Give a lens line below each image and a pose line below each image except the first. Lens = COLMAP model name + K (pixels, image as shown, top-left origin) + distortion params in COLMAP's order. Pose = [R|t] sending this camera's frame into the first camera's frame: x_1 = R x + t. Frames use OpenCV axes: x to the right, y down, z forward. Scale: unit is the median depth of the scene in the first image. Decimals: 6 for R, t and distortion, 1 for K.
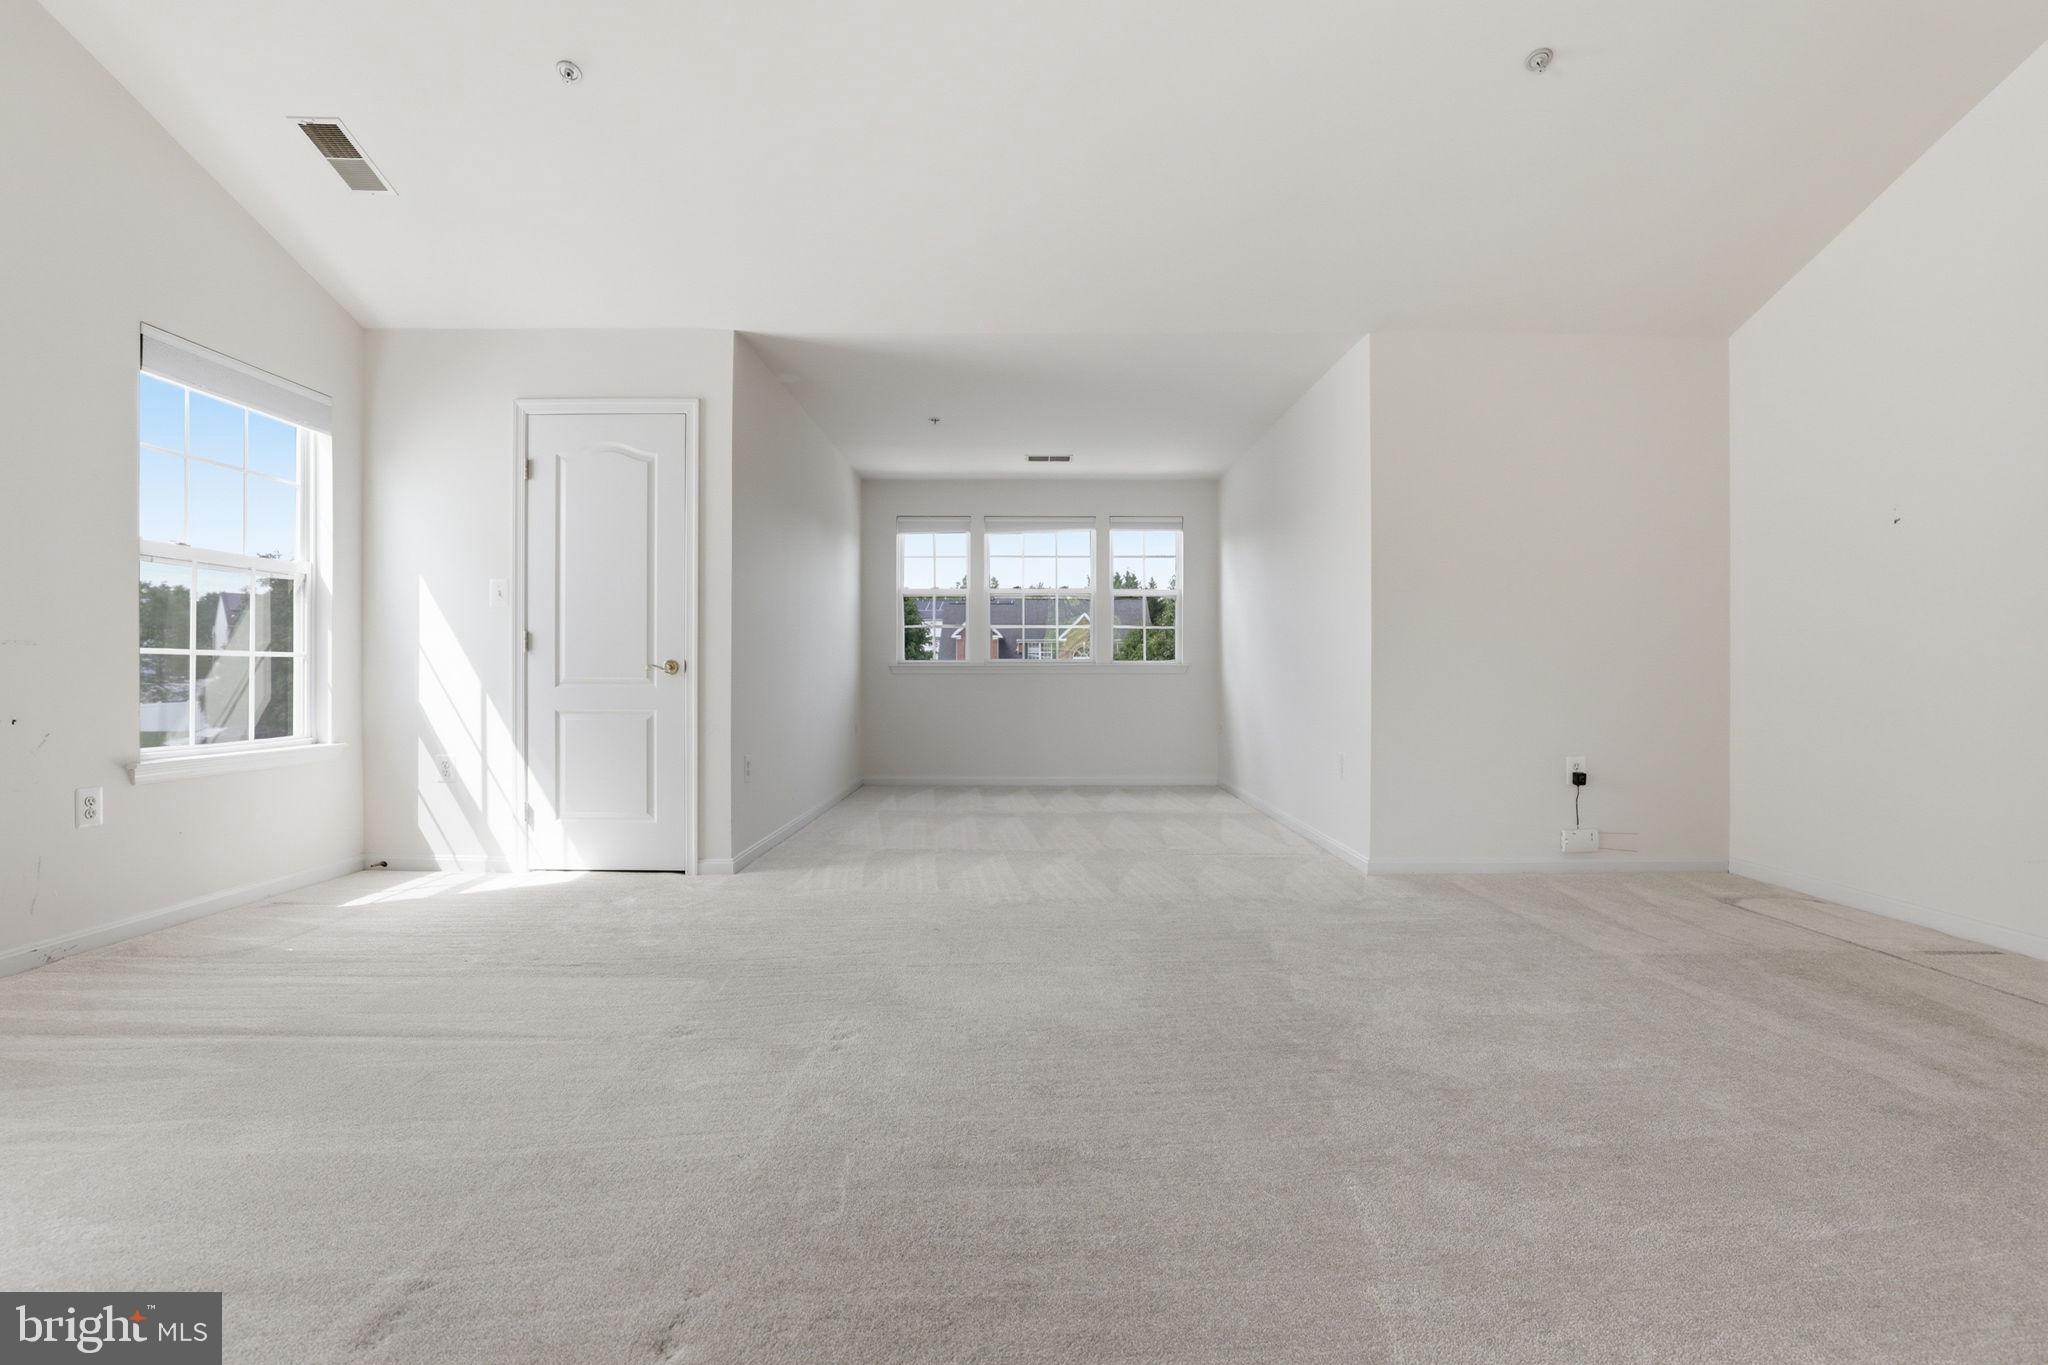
lens RADIAL K [[941.9, 0, 1023.3], [0, 941.9, 672.9], [0, 0, 1]] dist [-0.032212, 0.003995]
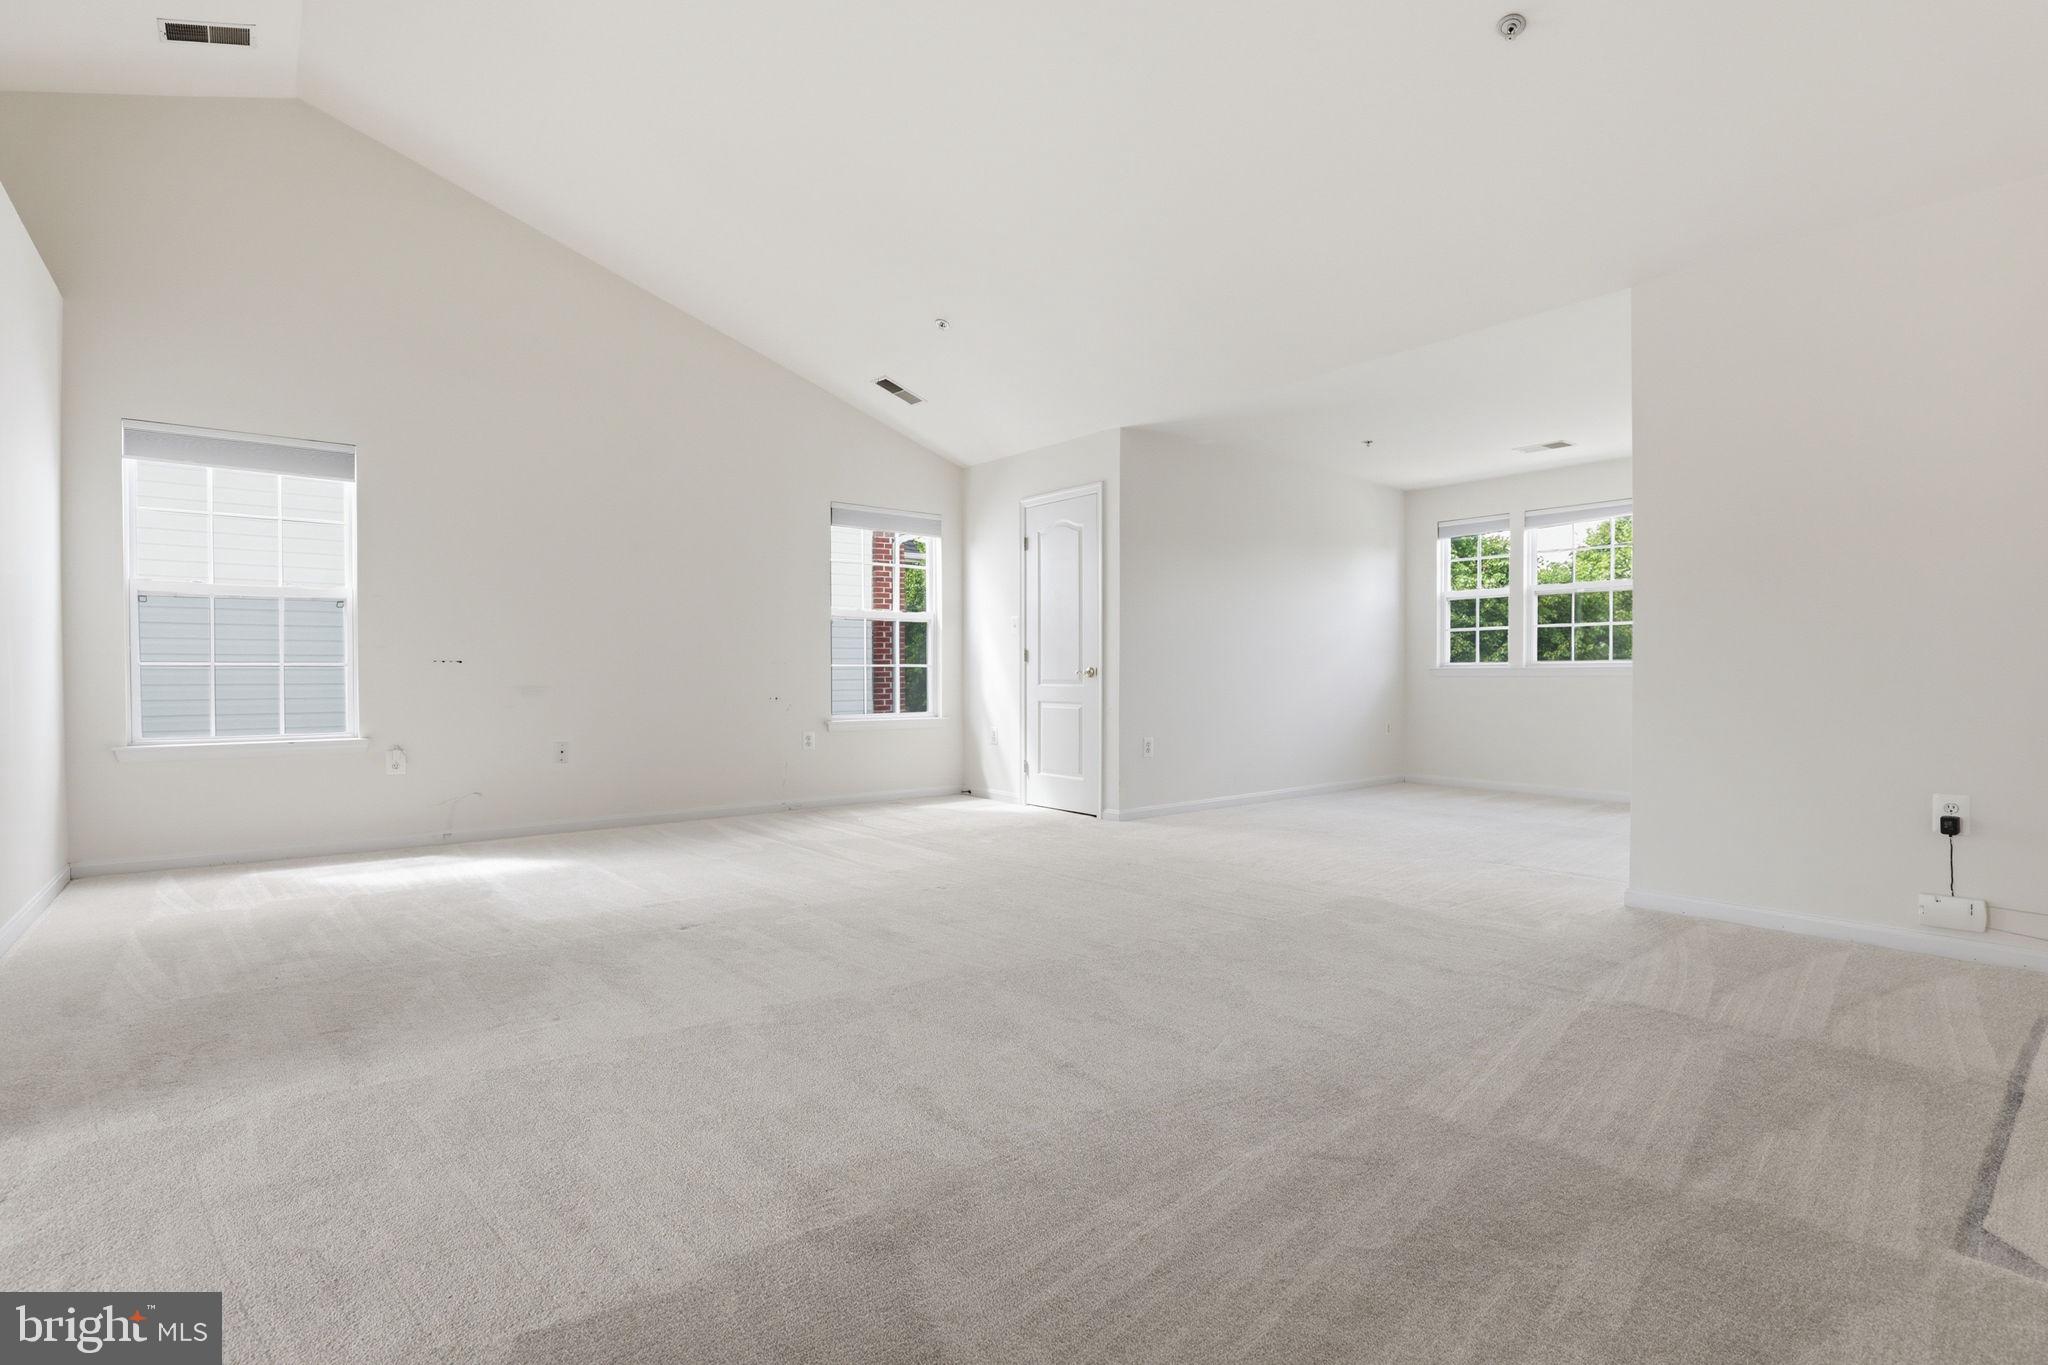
lens RADIAL K [[941.9, 0, 1022.9], [0, 941.9, 685.1], [0, 0, 1]] dist [-0.032212, 0.003995]
pose [[0.632007, 0.007638, -0.774925, 0.673867], [0.000903, 0.999943, 0.010592, -0.001649], [0.774962, -0.007394, 0.631964, 0.013082]]
